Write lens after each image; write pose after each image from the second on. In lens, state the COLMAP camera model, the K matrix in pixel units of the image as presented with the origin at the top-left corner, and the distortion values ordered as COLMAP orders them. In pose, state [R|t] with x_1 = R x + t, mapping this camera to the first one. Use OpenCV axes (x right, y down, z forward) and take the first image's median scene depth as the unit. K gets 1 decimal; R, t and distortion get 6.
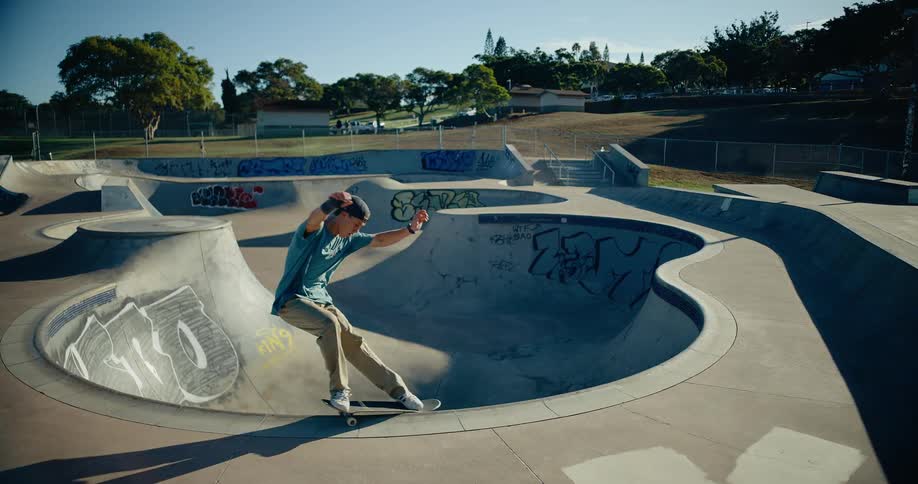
lens RADIAL K [[679.6, 0, 456.3], [0, 679.6, 243.4], [0, 0, 1]] dist [-0.049378, 0.045816]
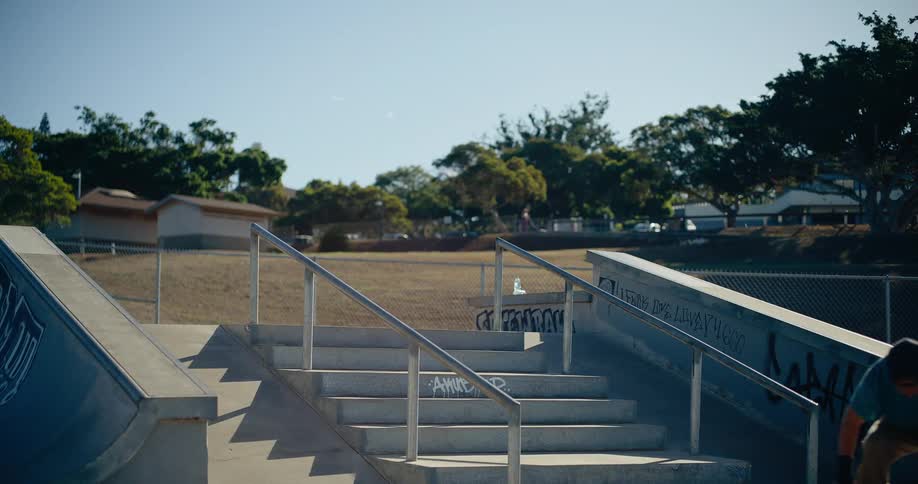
lens RADIAL K [[1233.2, 0, 466.8], [0, 1233.2, 240.6], [0, 0, 1]] dist [-0.063070, 0.000000]
pose [[0.929333, 0.035385, 0.367544, 0.067642], [0.051356, 0.973336, -0.223561, -0.073104], [-0.365655, 0.226638, 0.902736, 0.678333]]
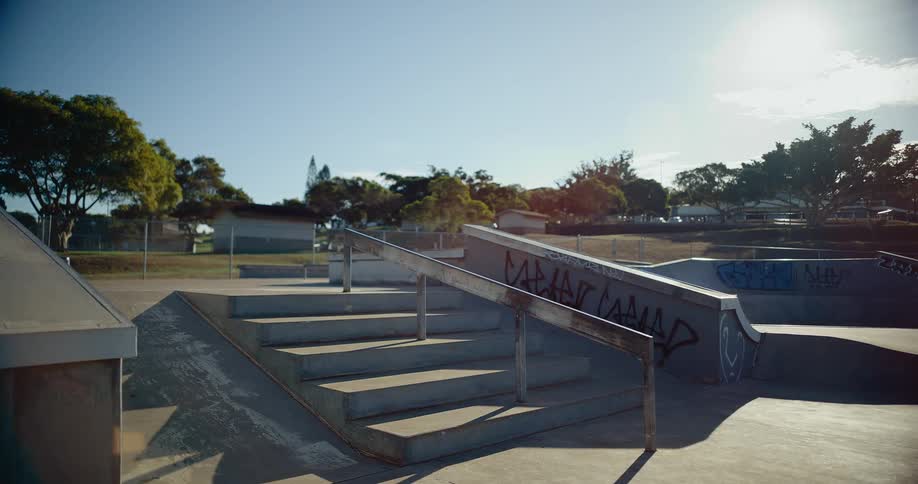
lens RADIAL K [[679.6, 0, 456.2], [0, 679.6, 239.6], [0, 0, 1]] dist [-0.049378, 0.045816]
pose [[0.942223, 0.023389, 0.334168, -0.542178], [0.044107, 0.980213, -0.192970, -0.037585], [-0.332069, 0.196559, 0.922548, 0.457643]]
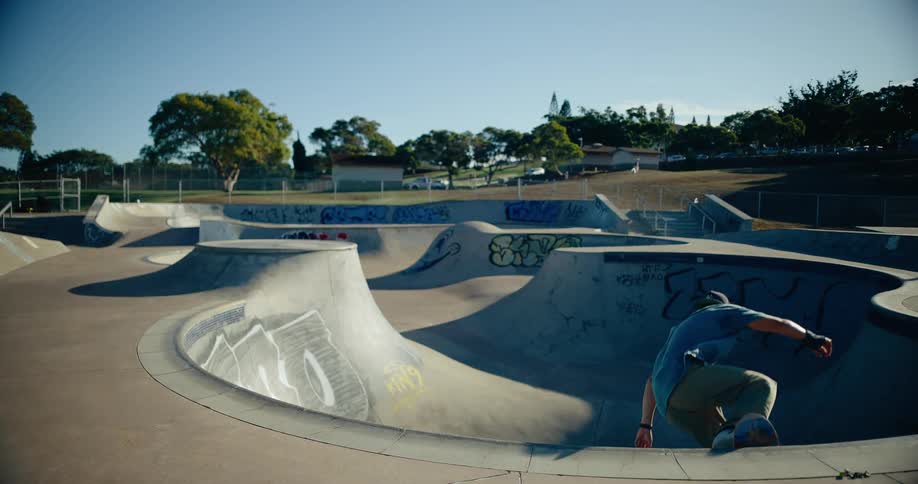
lens RADIAL K [[679.6, 0, 454.5], [0, 679.6, 242.3], [0, 0, 1]] dist [-0.049378, 0.045816]
pose [[0.995851, 0.013683, -0.089961, -0.036175], [-0.021952, 0.995556, -0.091578, 0.013431], [0.088308, 0.093173, 0.991726, 0.033888]]
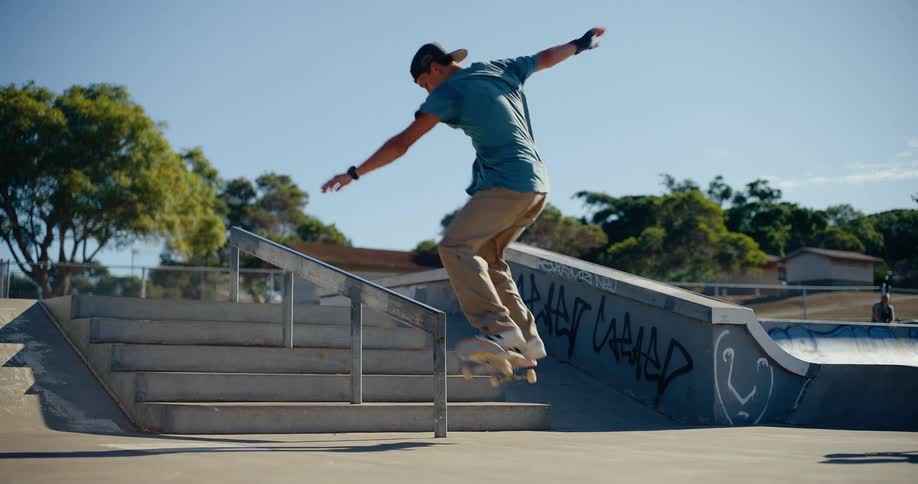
lens RADIAL K [[1233.2, 0, 450.7], [0, 1233.2, 245.0], [0, 0, 1]] dist [-0.063070, 0.000000]
pose [[0.994789, 0.015981, 0.100698, -0.493634], [0.010355, 0.966696, -0.255718, -0.005636], [-0.101431, 0.255428, 0.961493, 0.375620]]
